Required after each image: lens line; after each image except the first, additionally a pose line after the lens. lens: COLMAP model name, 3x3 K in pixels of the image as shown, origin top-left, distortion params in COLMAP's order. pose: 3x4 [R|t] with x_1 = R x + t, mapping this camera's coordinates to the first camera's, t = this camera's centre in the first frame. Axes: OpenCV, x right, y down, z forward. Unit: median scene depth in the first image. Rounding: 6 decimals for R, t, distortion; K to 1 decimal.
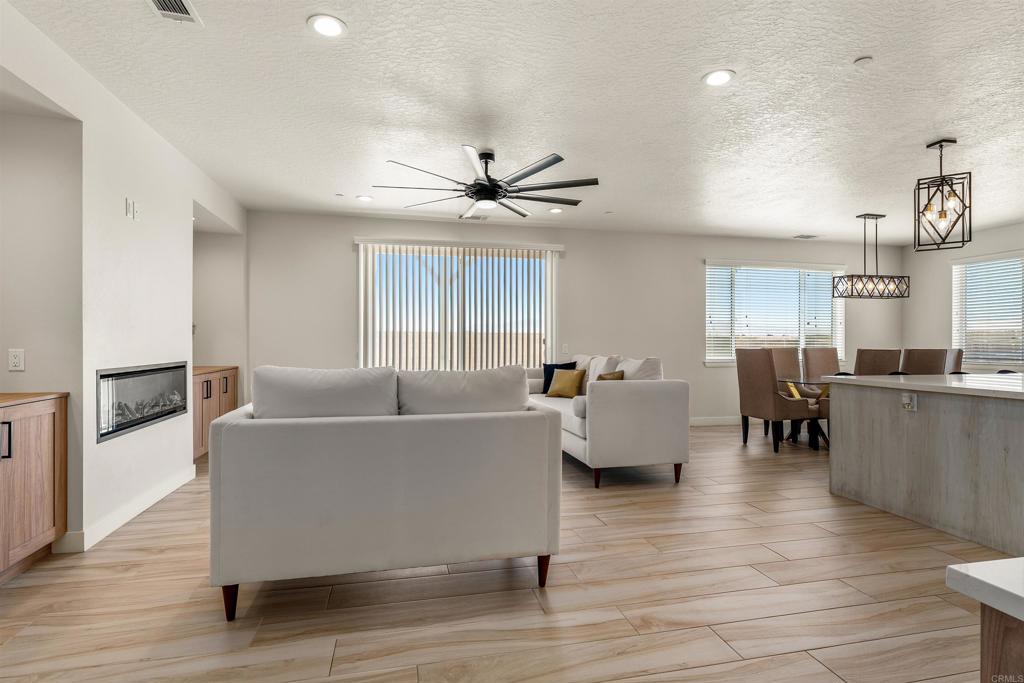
lens RADIAL K [[502.3, 0, 509.4], [0, 502.3, 339.5], [0, 0, 1]] dist [-0.000694, 0.000071]
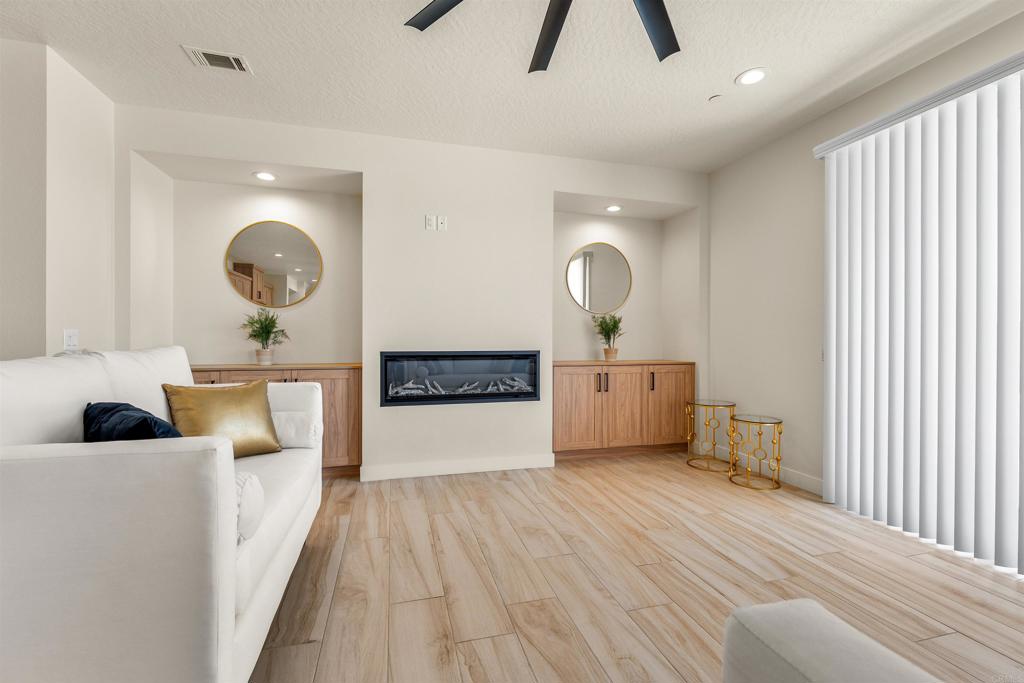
lens RADIAL K [[430.6, 0, 510.2], [0, 430.6, 342.7], [0, 0, 1]] dist [-0.003877, 0.000036]
pose [[0.056967, -0.000974, -0.998376, 0.327815], [0.003468, 0.999994, -0.000777, 0.039139], [0.998370, -0.003418, 0.056970, 1.230680]]
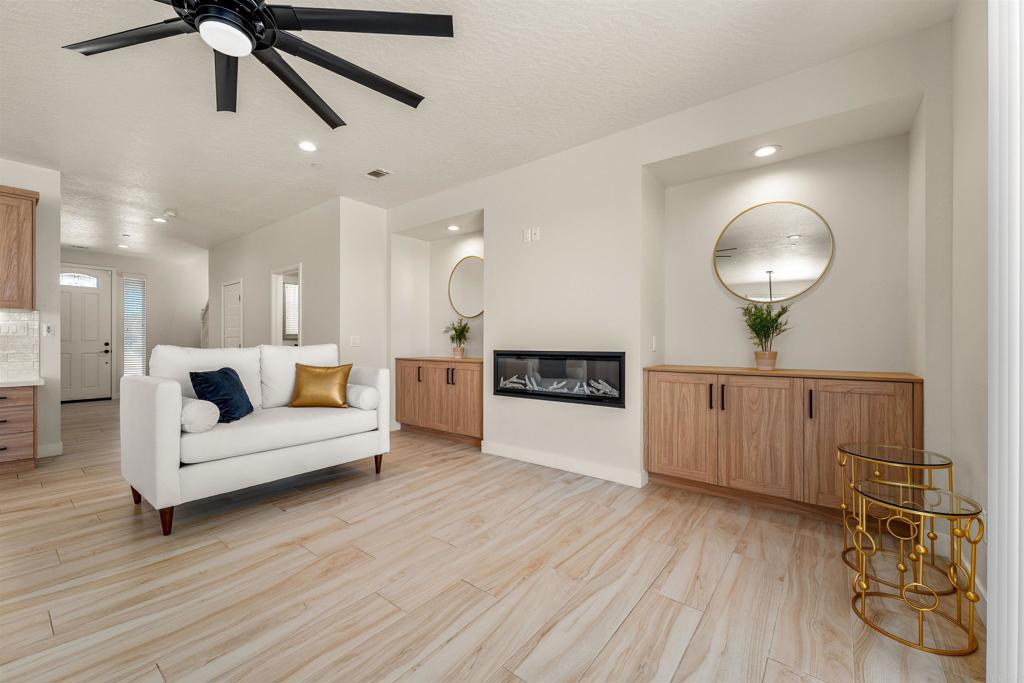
lens RADIAL K [[410.3, 0, 512.1], [0, 410.3, 344.4], [0, 0, 1]] dist [0.000176, -0.000109]
pose [[-0.766940, -0.000857, -0.641719, -0.005658], [-0.000510, 1.000000, -0.000725, 0.042549], [0.641719, -0.000229, -0.766940, 1.985216]]
